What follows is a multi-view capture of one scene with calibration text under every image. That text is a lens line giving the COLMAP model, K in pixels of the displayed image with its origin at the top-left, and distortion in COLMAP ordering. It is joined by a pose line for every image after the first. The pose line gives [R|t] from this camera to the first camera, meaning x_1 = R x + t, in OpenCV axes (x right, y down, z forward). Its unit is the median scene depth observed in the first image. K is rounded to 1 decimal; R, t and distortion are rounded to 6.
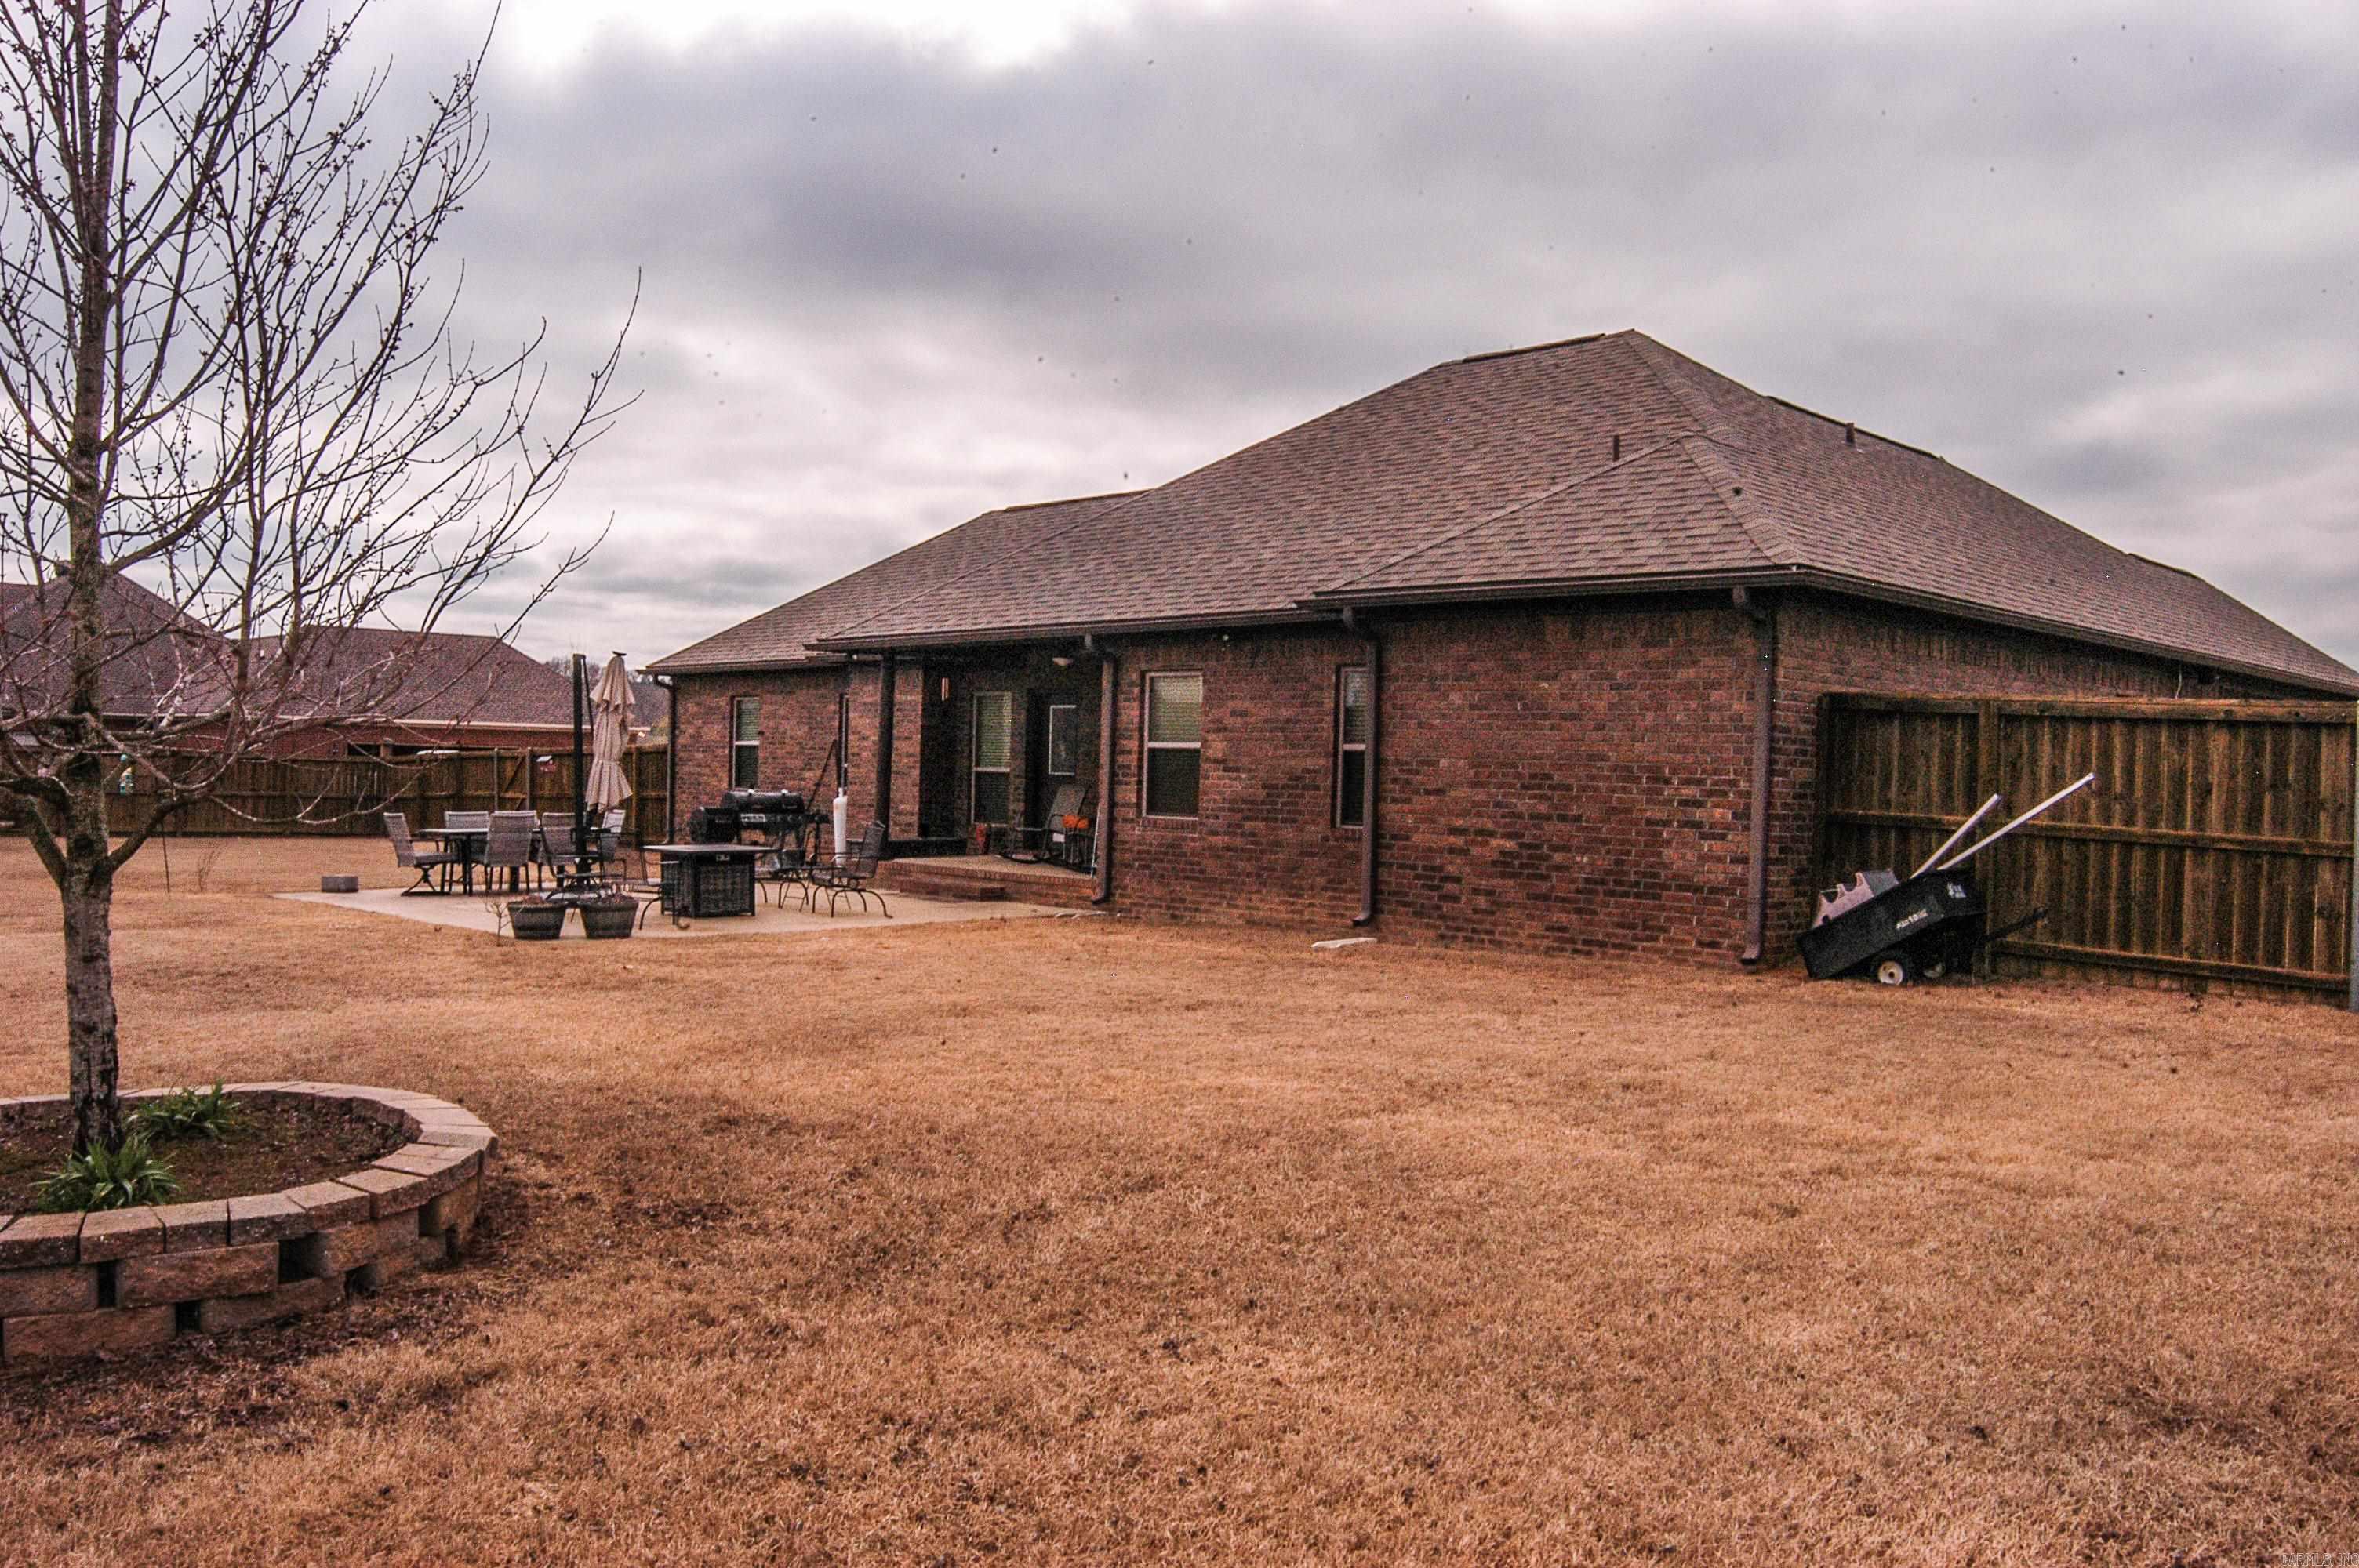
lens RADIAL K [[1838.6, 0, 1175.3], [0, 1838.6, 797.0], [0, 0, 1]] dist [-0.112011, 0.065203]
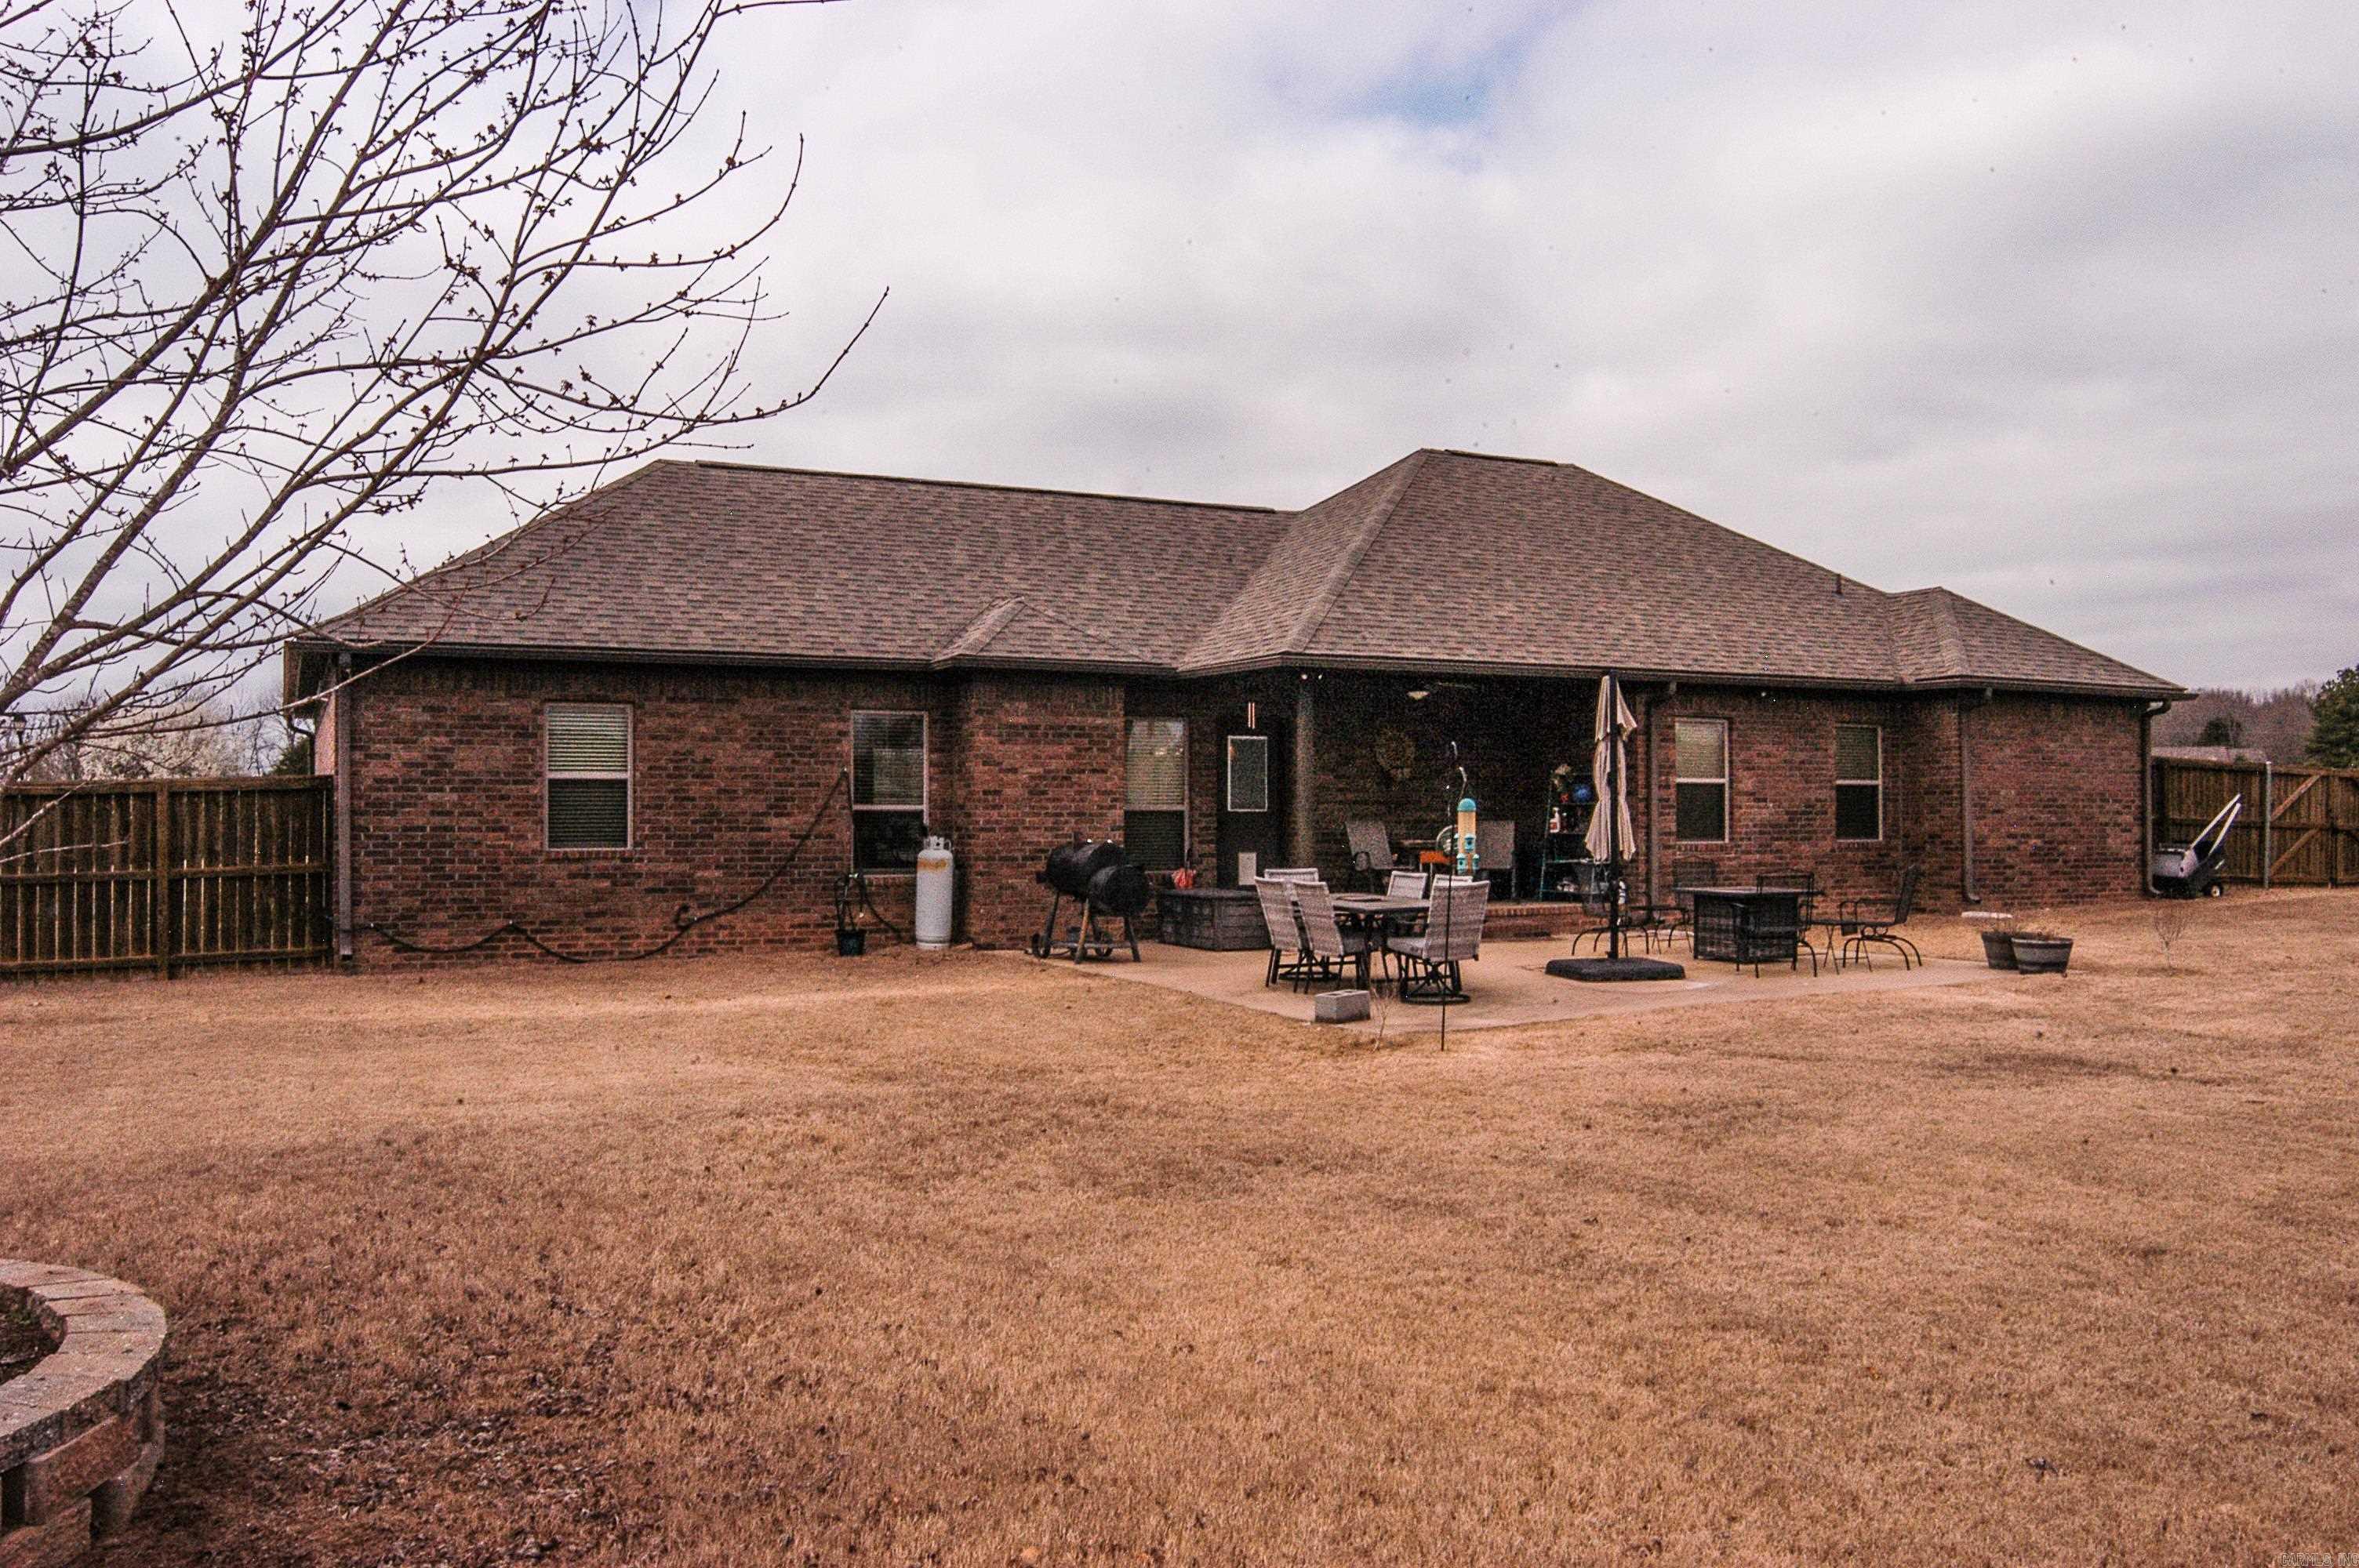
lens RADIAL K [[1838.6, 0, 1175.3], [0, 1838.6, 797.0], [0, 0, 1]] dist [-0.112011, 0.065203]
pose [[0.298253, -0.014607, 0.954375, -1.561177], [0.024178, 0.999678, 0.007744, -0.044892], [-0.954181, 0.020765, 0.298510, 1.250035]]
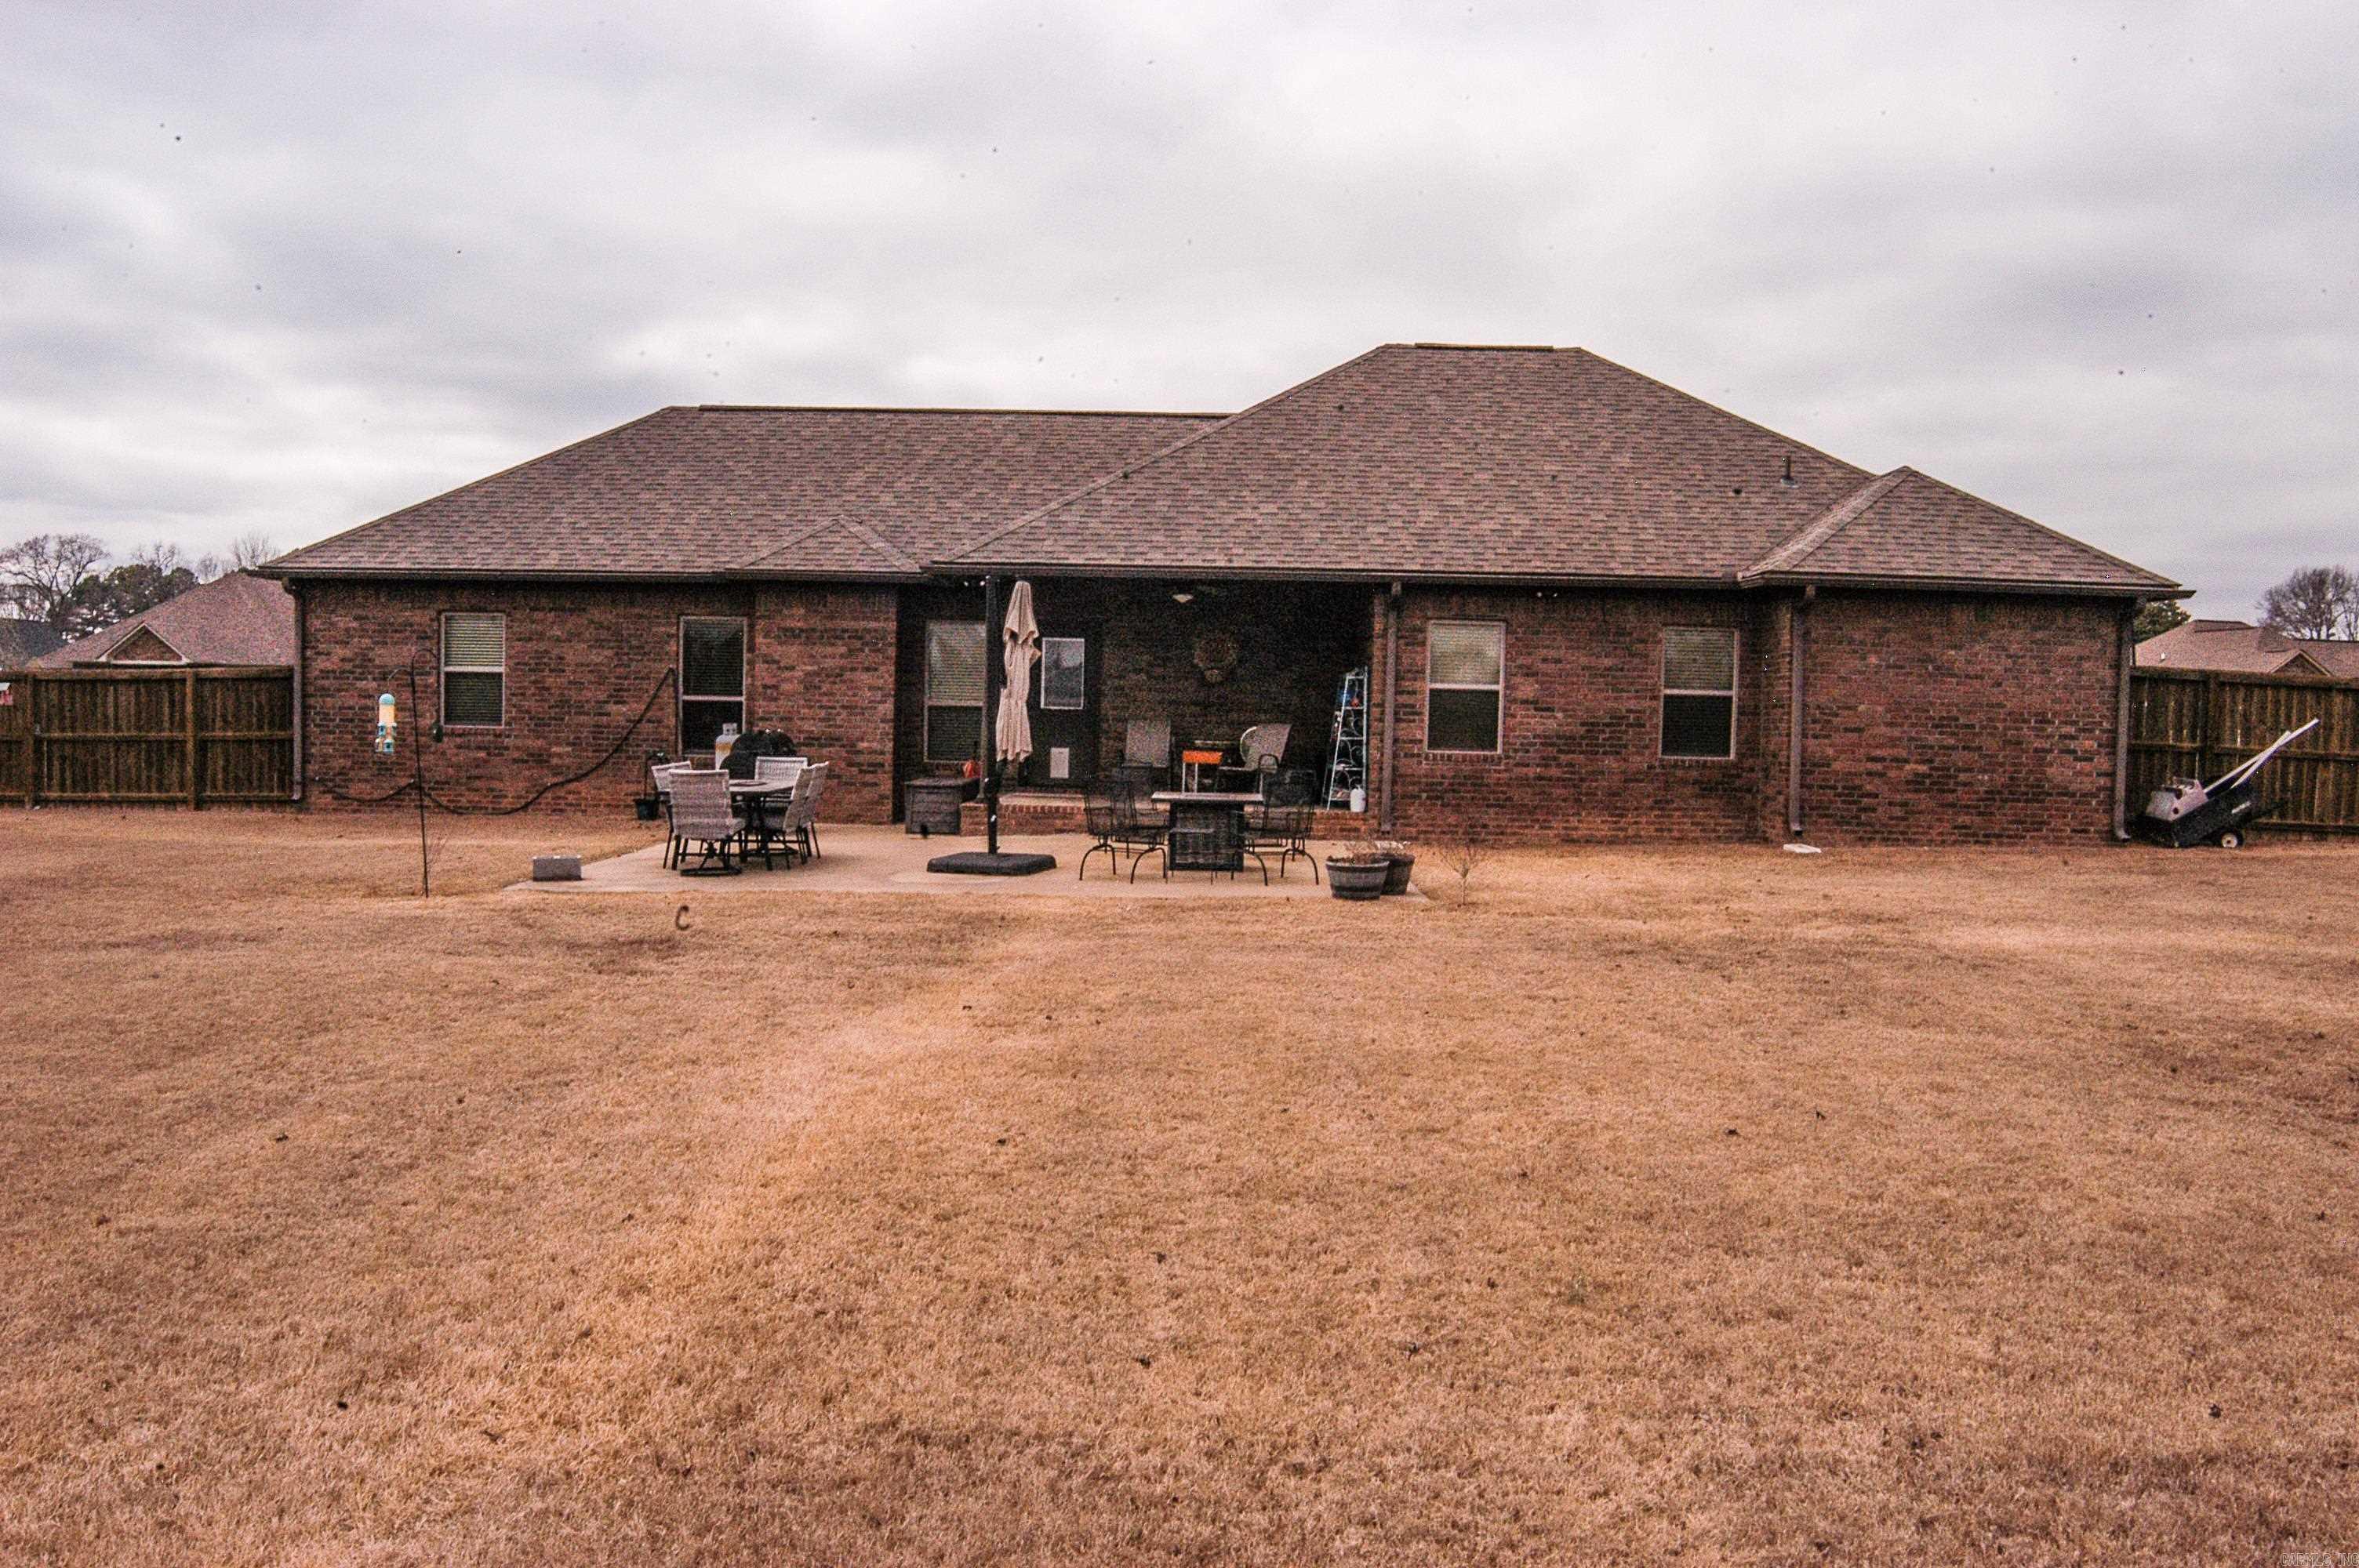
lens RADIAL K [[1838.6, 0, 1175.3], [0, 1838.6, 797.0], [0, 0, 1]] dist [-0.112011, 0.065203]
pose [[0.714534, -0.044454, 0.698187, -1.158347], [0.007062, 0.998387, 0.056341, -0.032595], [-0.699565, -0.035327, 0.713695, 0.423833]]
